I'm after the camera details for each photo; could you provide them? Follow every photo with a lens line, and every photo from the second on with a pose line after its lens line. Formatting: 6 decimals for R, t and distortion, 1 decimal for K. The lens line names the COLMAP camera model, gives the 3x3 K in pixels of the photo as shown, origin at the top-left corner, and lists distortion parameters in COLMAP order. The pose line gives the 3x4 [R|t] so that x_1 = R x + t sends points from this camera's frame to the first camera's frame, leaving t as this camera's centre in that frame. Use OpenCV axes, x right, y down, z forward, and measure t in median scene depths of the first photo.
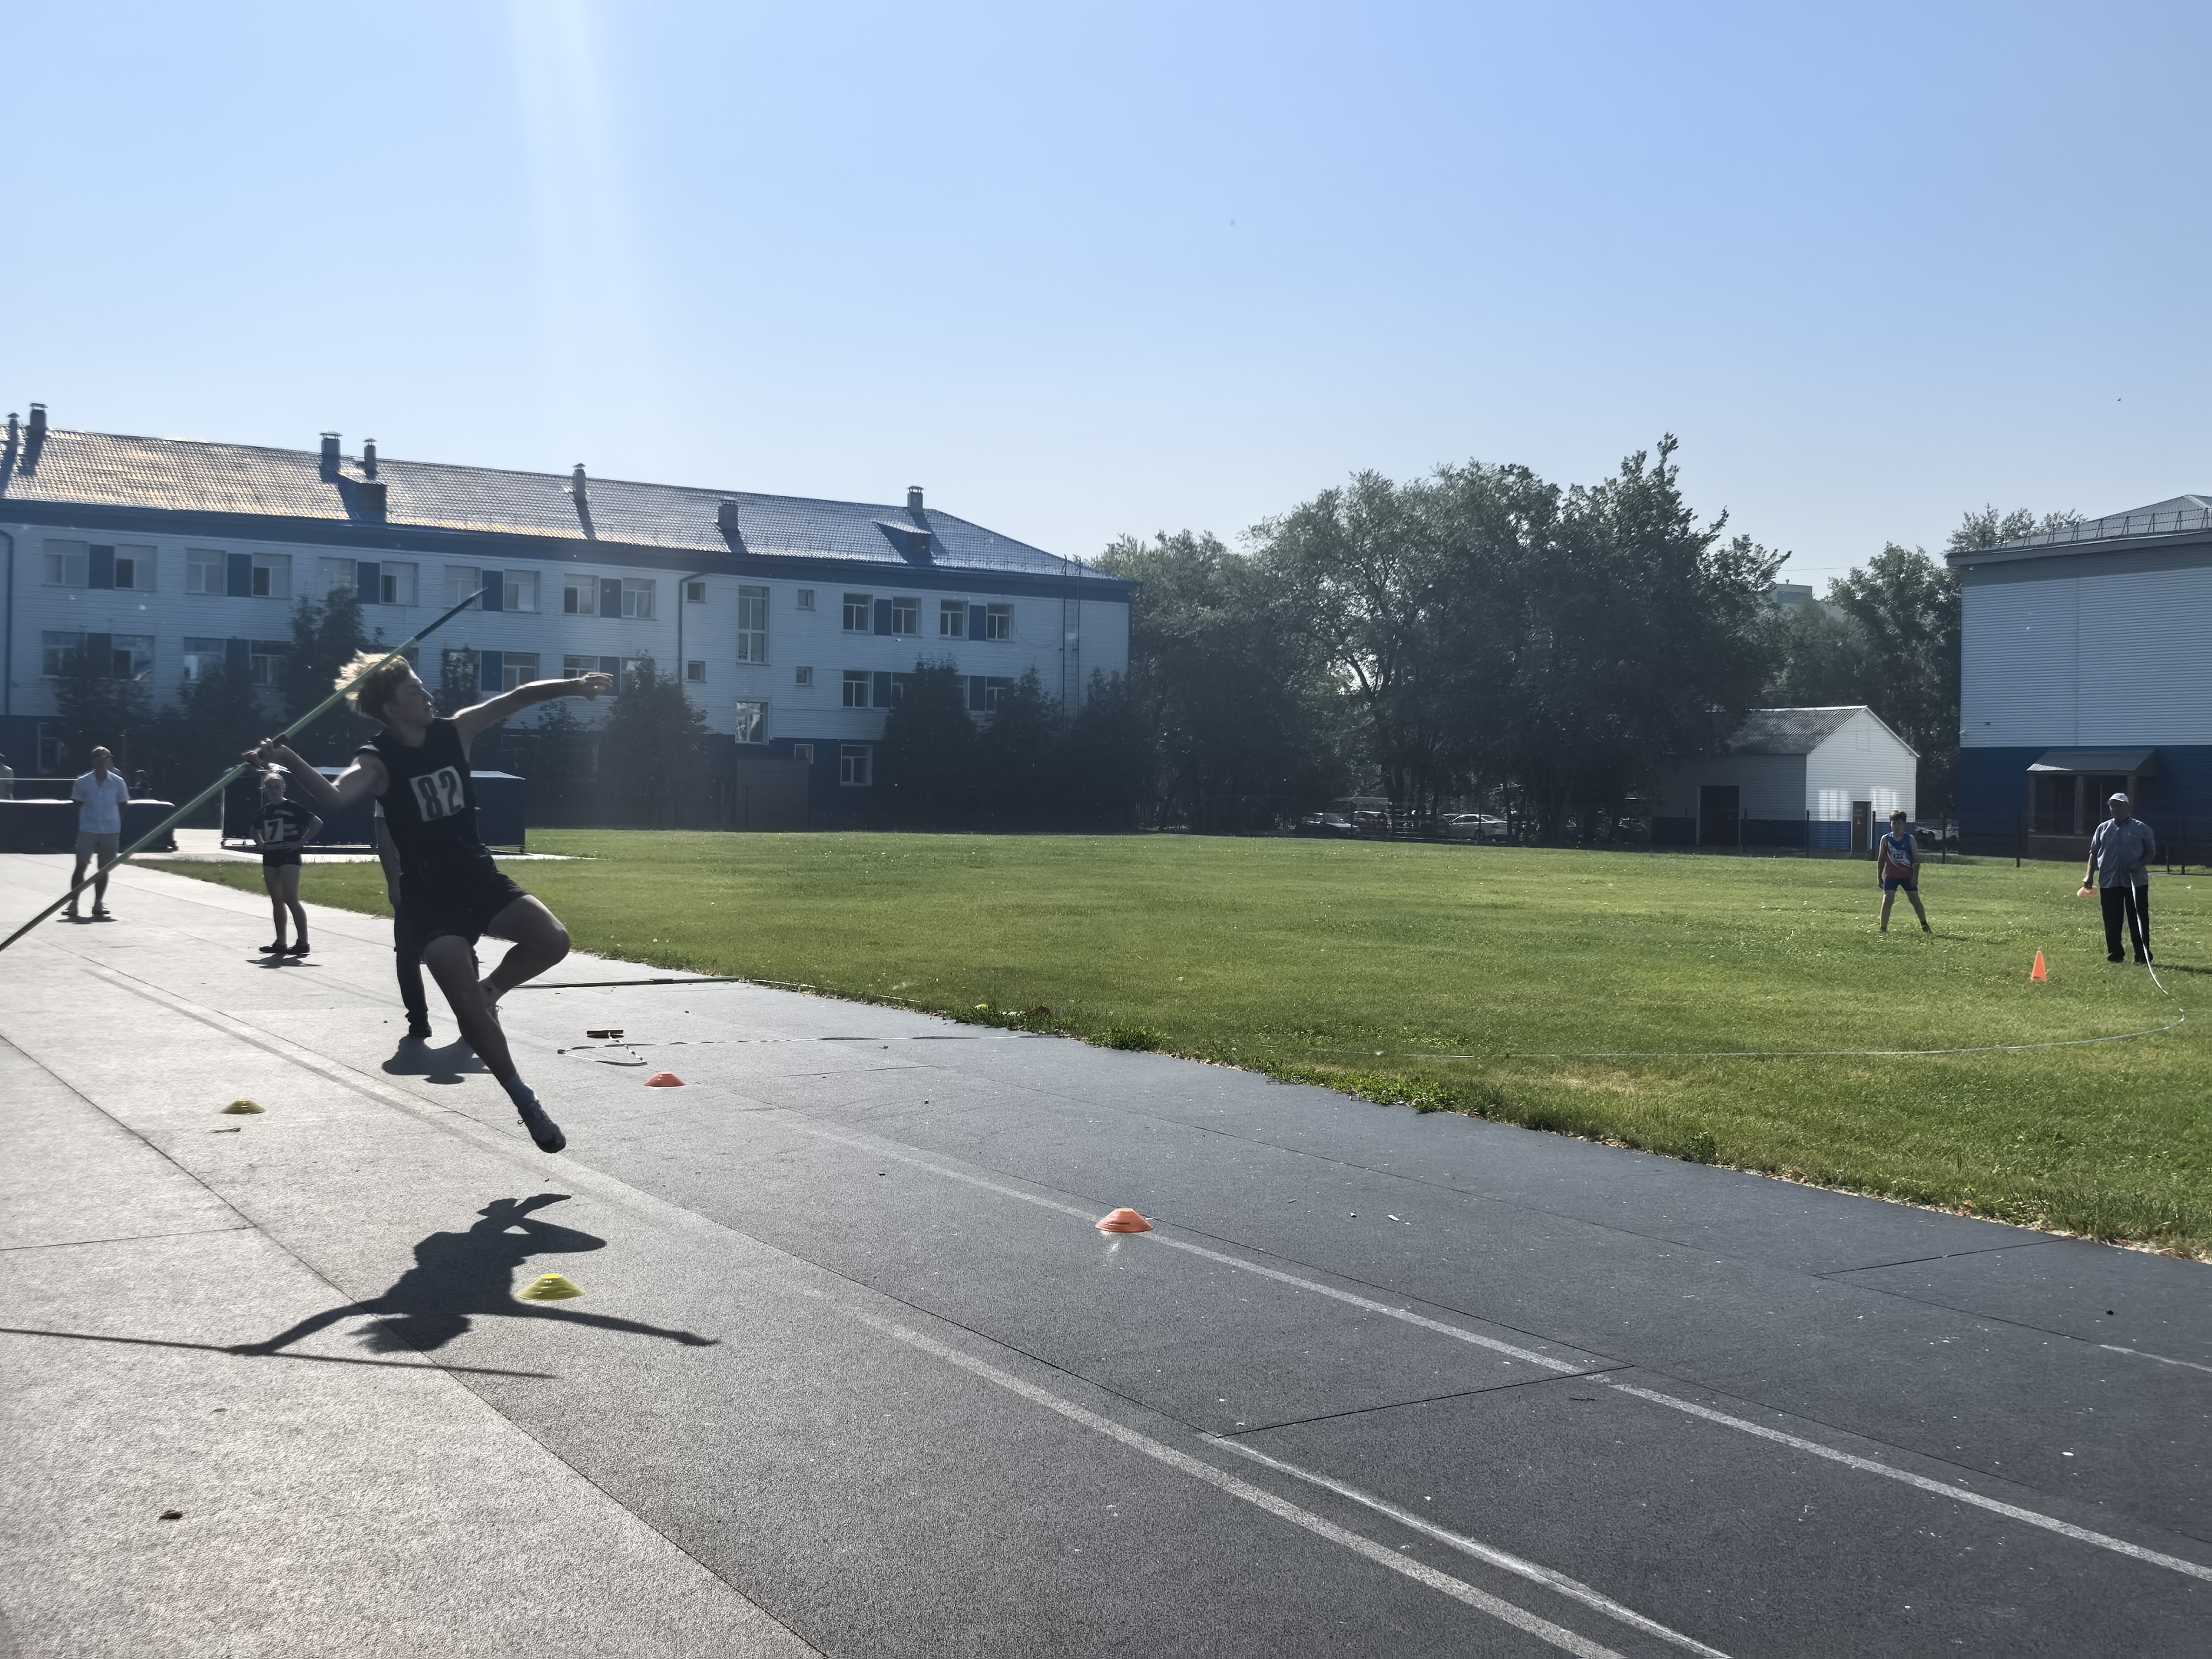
lens RADIAL K [[2224.3, 0, 1106.0], [0, 2224.3, 829.5], [0, 0, 1]] dist [0.008965, 0.009331]
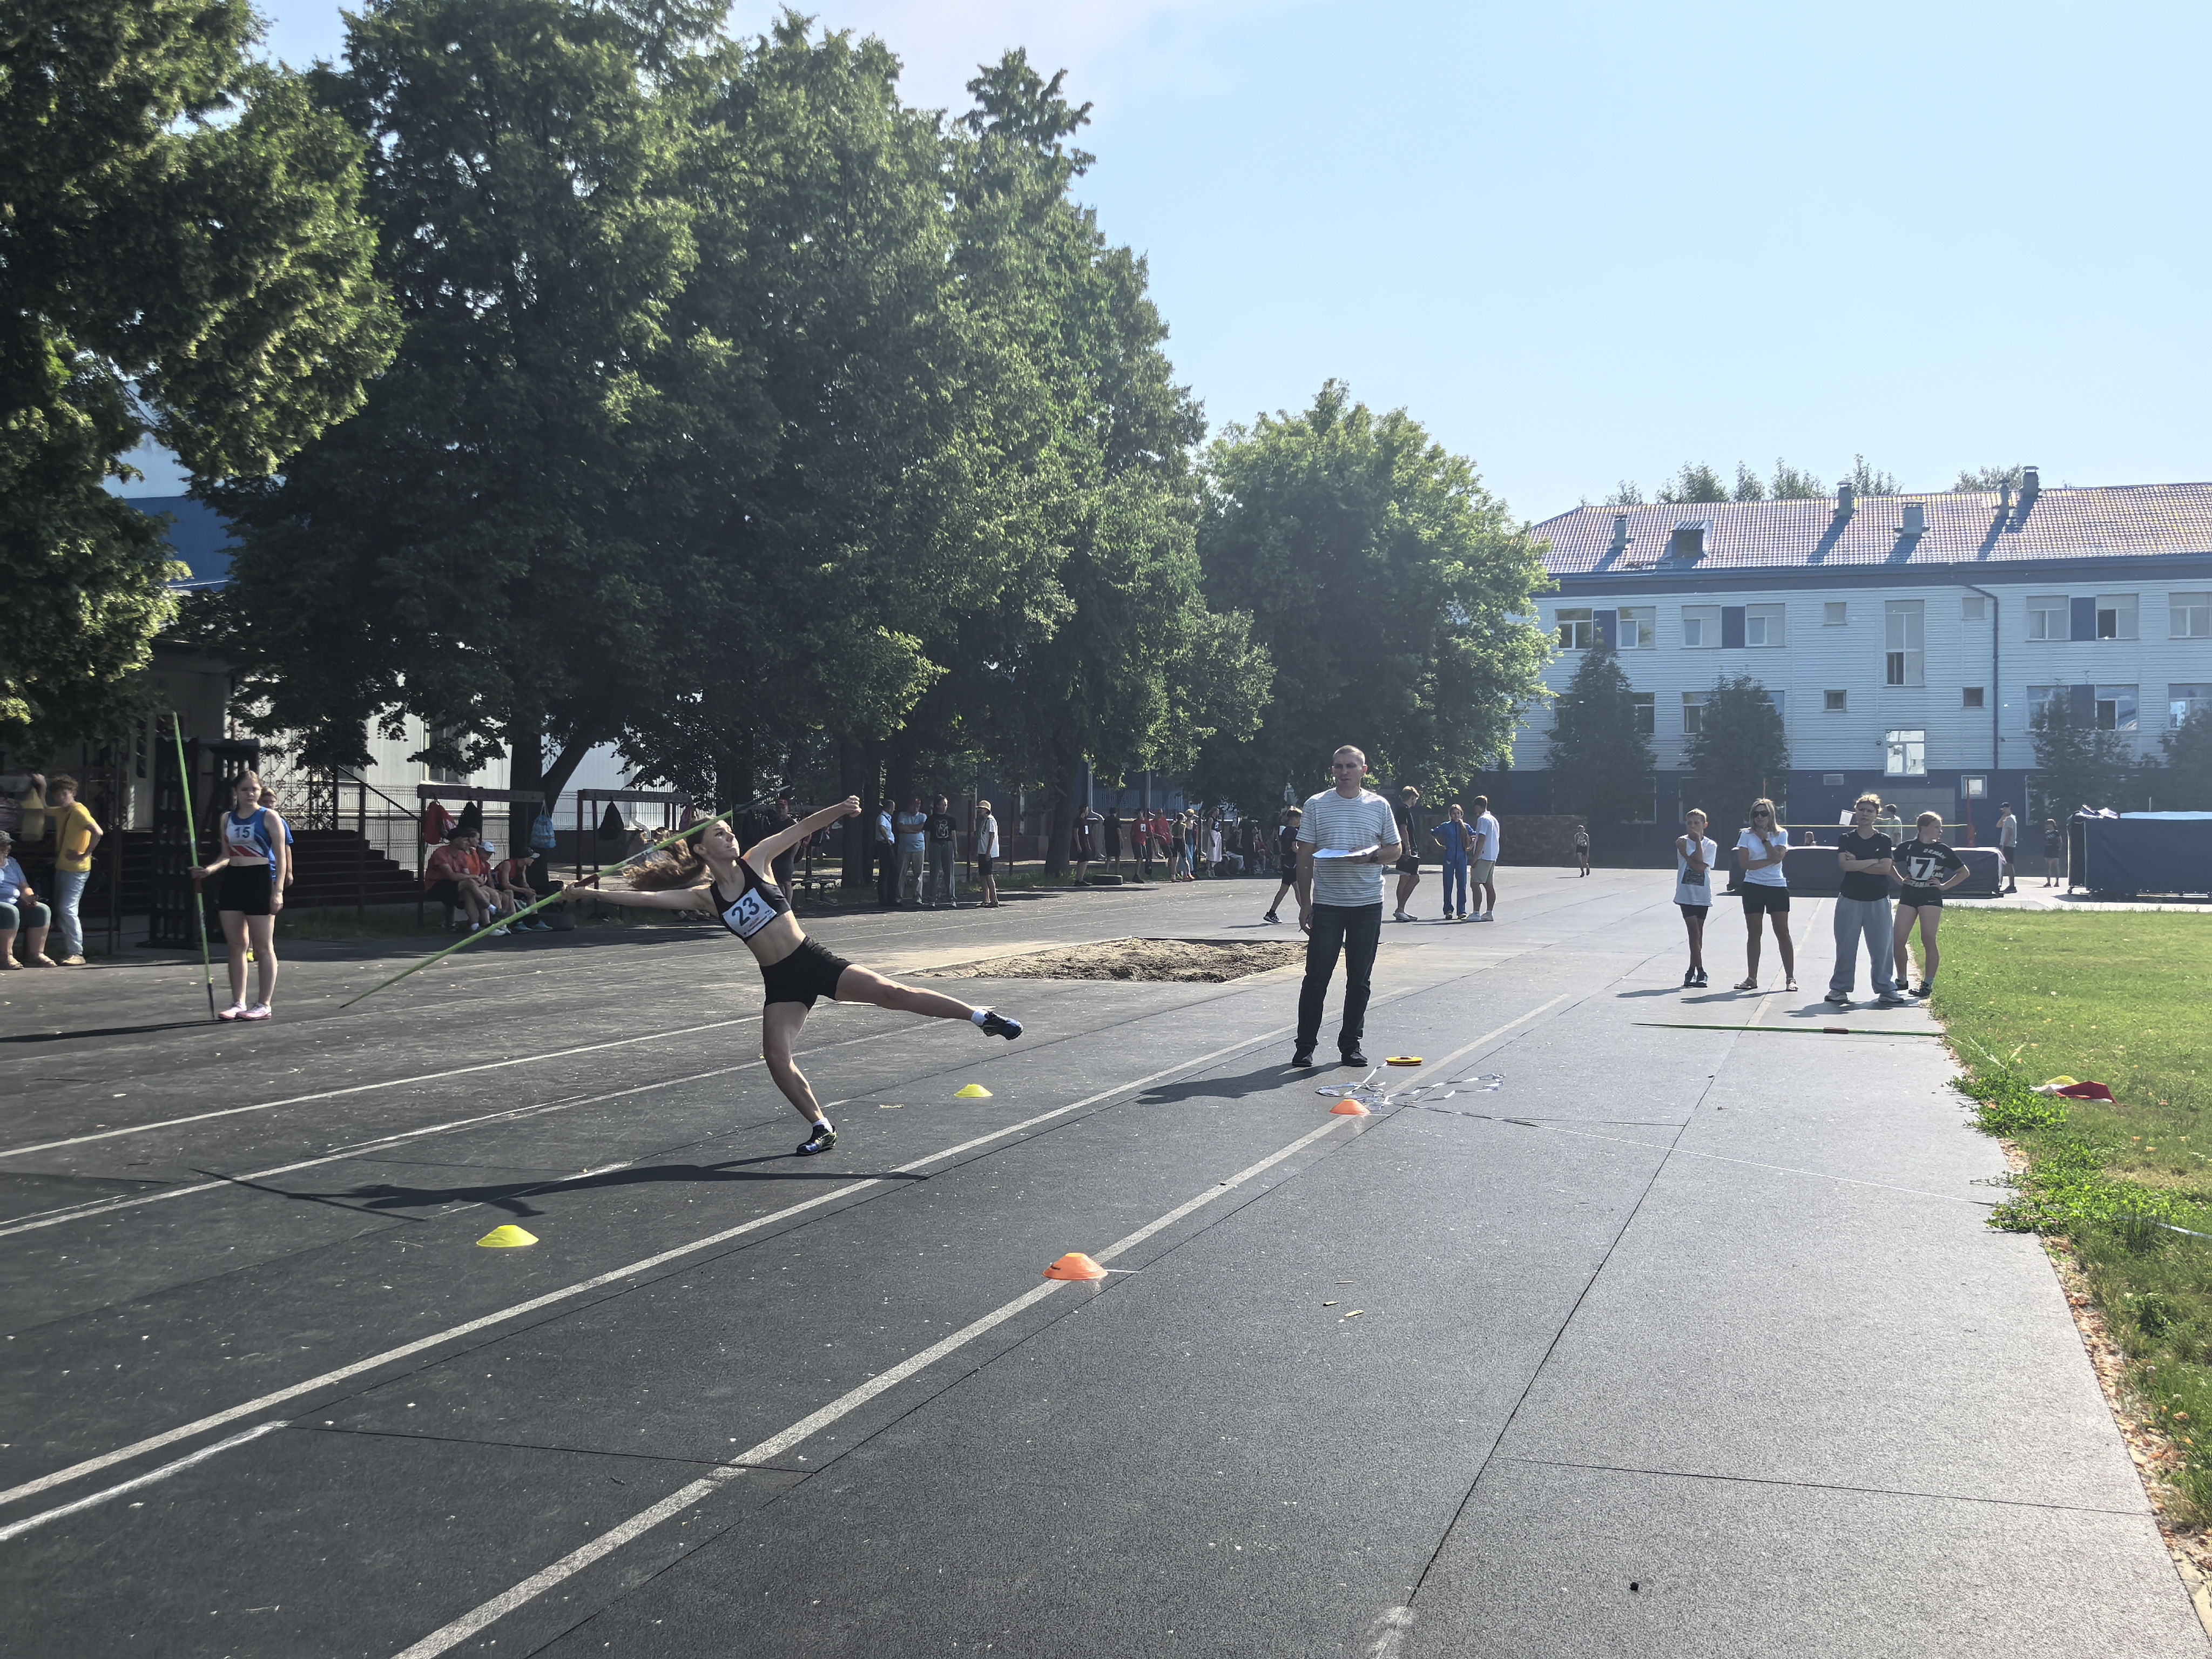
lens RADIAL K [[2224.3, 0, 1106.0], [0, 2224.3, 829.5], [0, 0, 1]] dist [0.008965, 0.009331]
pose [[0.670640, -0.010596, -0.741707, 1.017003], [-0.006279, 0.999781, -0.019961, 0.025542], [0.741757, 0.018044, 0.670427, 0.593658]]
